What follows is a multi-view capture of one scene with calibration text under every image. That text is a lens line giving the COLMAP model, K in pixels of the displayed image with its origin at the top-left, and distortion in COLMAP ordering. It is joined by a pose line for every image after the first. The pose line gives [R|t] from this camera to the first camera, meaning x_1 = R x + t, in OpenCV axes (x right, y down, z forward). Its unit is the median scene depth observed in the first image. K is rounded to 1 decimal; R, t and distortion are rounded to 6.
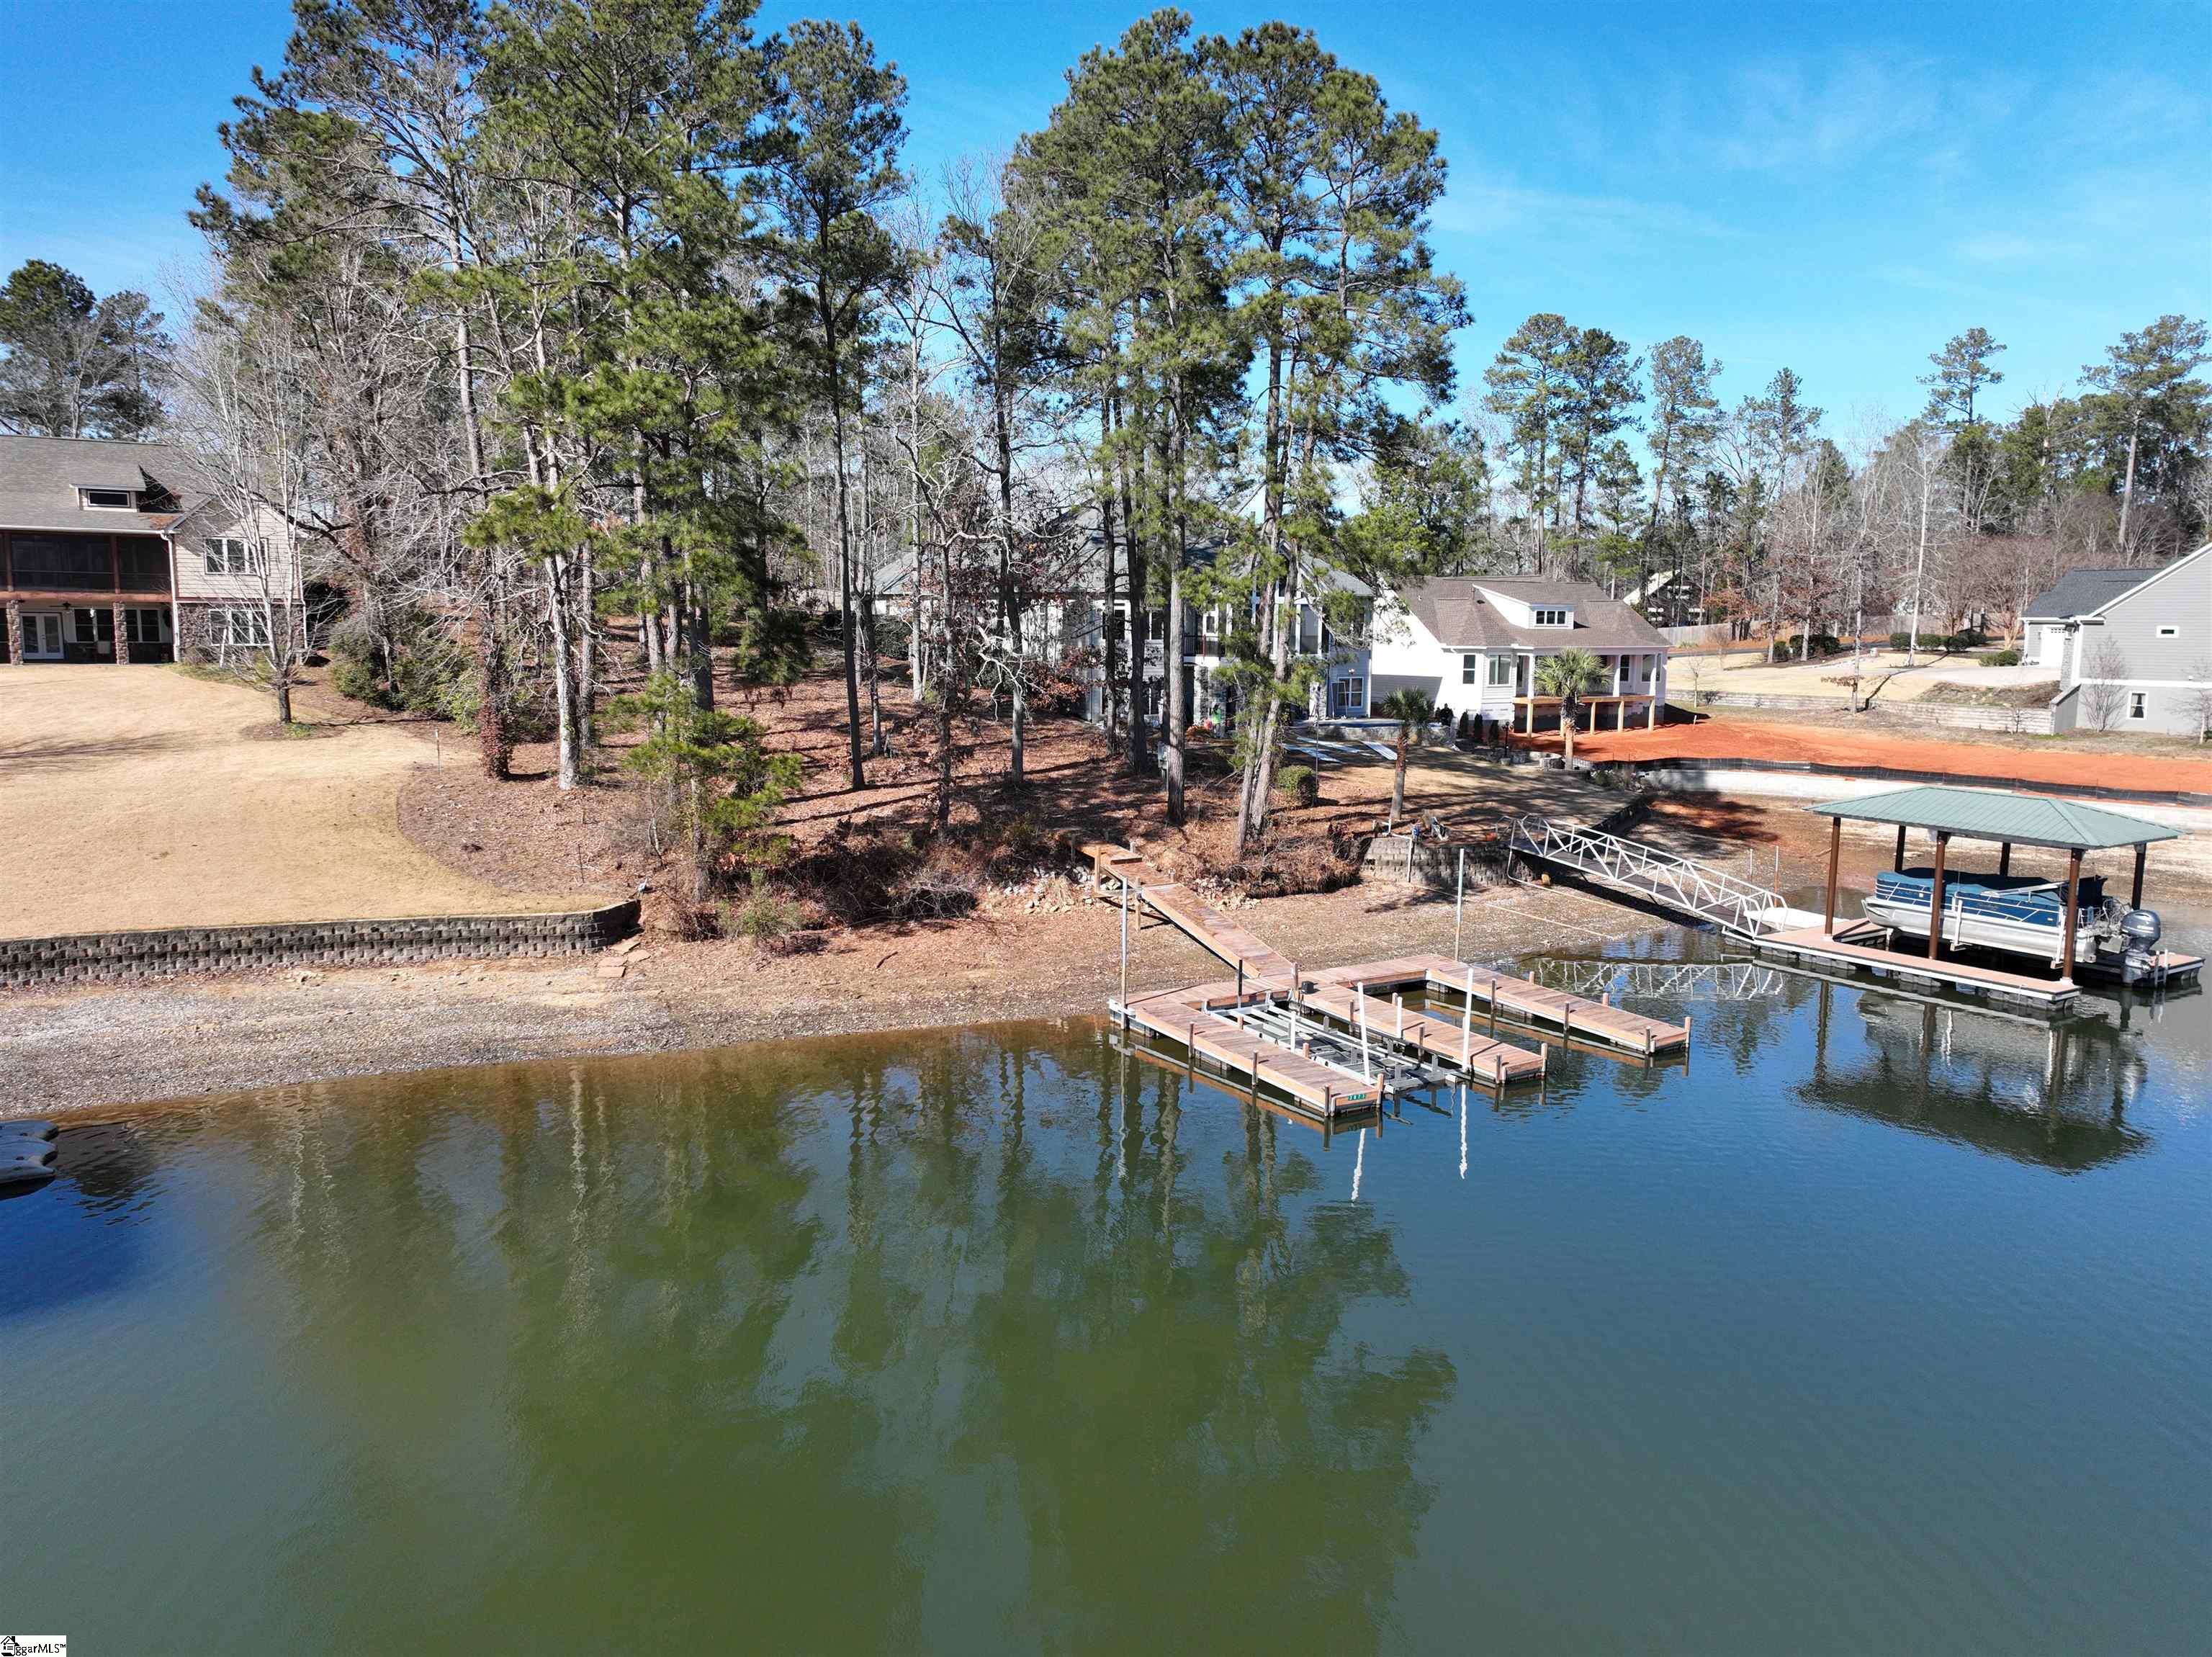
lens RADIAL K [[1597.4, 0, 1116.5], [0, 1597.4, 844.6], [0, 0, 1]] dist [0.002203, 0.015905]
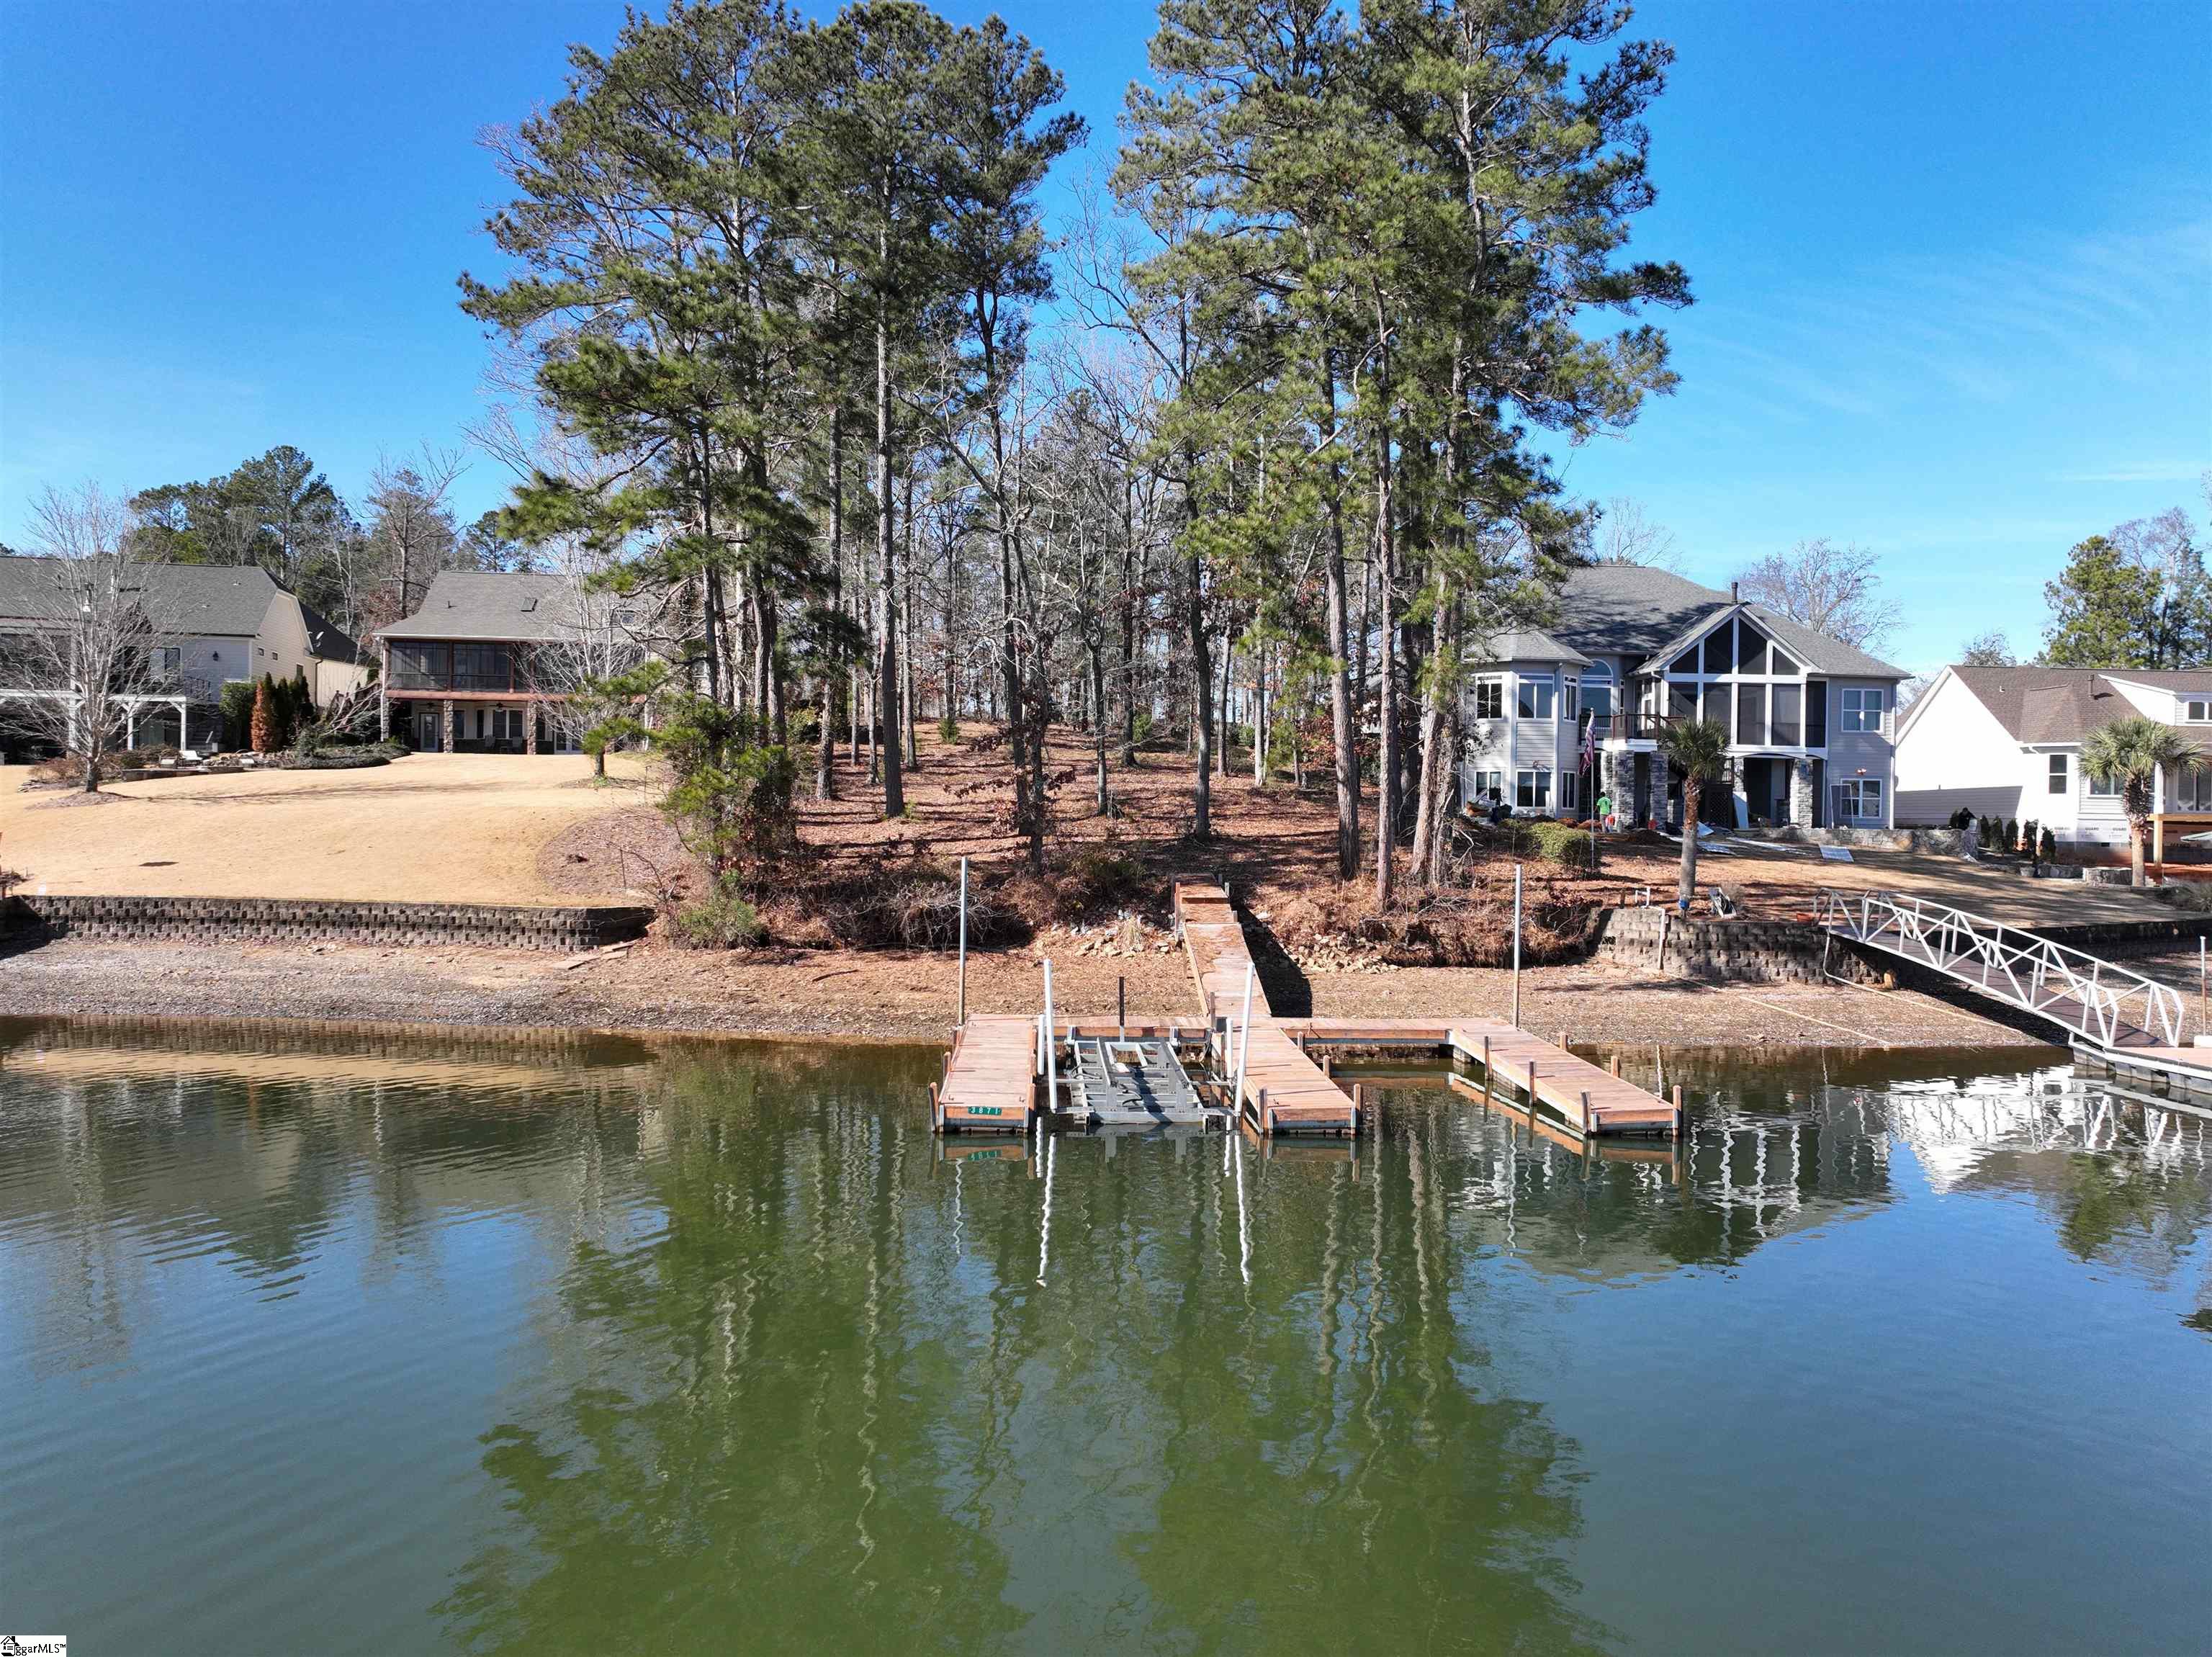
lens RADIAL K [[1597.4, 0, 1124.9], [0, 1597.4, 811.4], [0, 0, 1]] dist [0.002203, 0.015905]
pose [[0.880846, 0.000201, -0.473402, 0.314093], [-0.073384, 0.987970, -0.136125, 0.069952], [0.467680, 0.154645, 0.870264, 0.232517]]
